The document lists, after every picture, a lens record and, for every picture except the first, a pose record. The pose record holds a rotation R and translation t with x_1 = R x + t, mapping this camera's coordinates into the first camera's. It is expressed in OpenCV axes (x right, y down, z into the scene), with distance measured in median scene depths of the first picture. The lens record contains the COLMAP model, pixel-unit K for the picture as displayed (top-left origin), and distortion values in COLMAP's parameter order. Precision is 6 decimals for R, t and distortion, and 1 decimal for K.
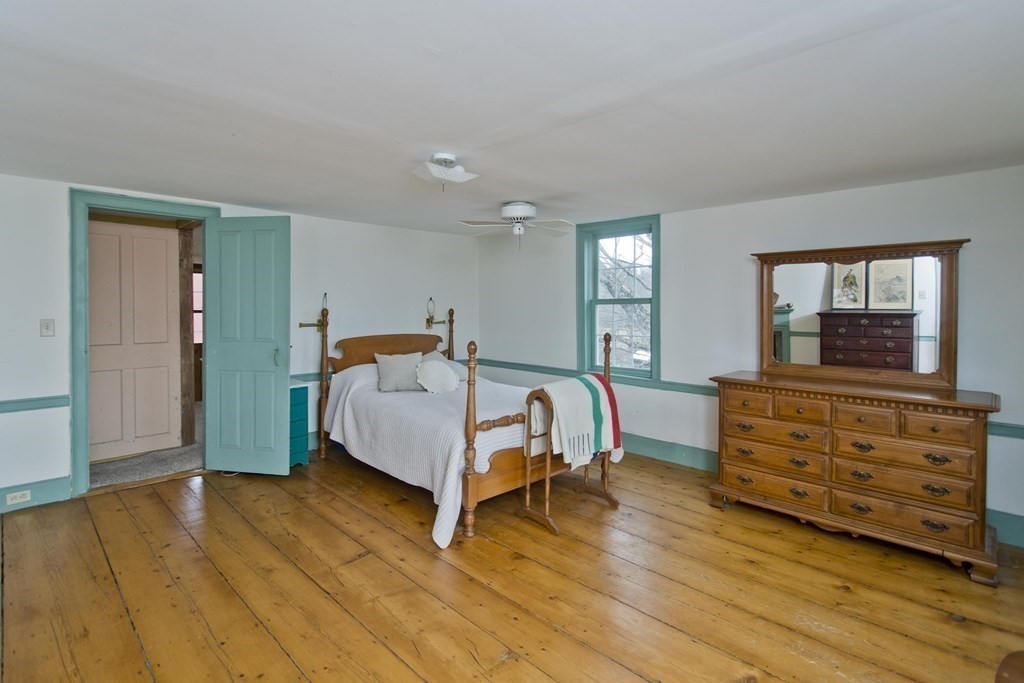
lens RADIAL K [[497.6, 0, 508.8], [0, 497.6, 319.3], [0, 0, 1]] dist [-0.001937, 0.000947]
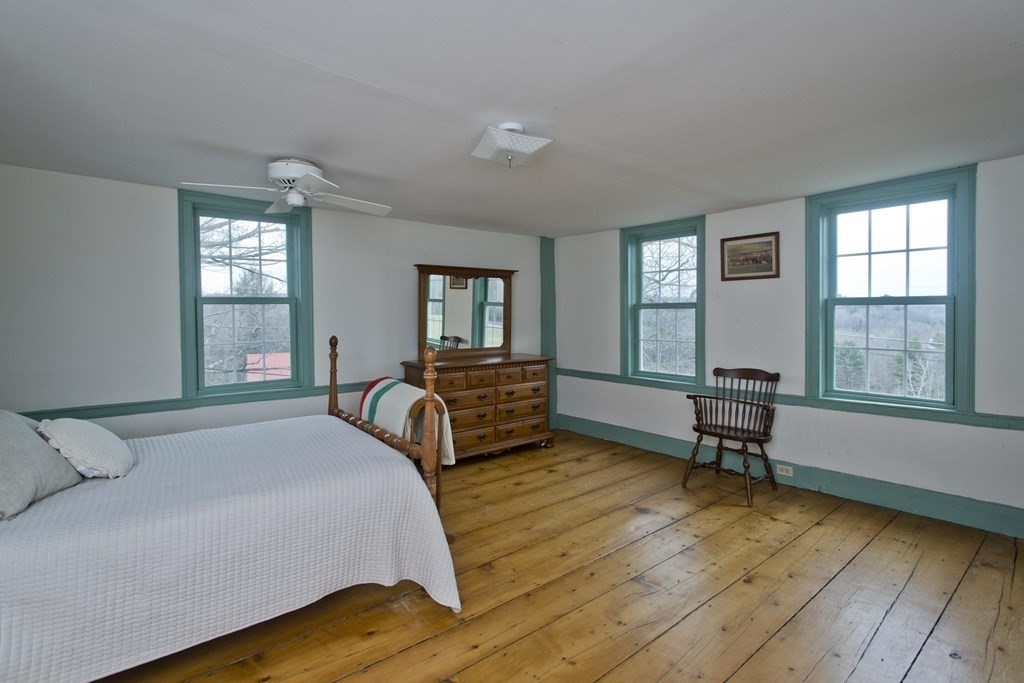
lens RADIAL K [[497.6, 0, 515.7], [0, 497.6, 310.5], [0, 0, 1]] dist [-0.001937, 0.000947]
pose [[0.097673, -0.008338, 0.995184, -0.913230], [0.020891, 0.999762, 0.006326, -0.024856], [-0.994999, 0.020173, 0.097824, 0.823681]]
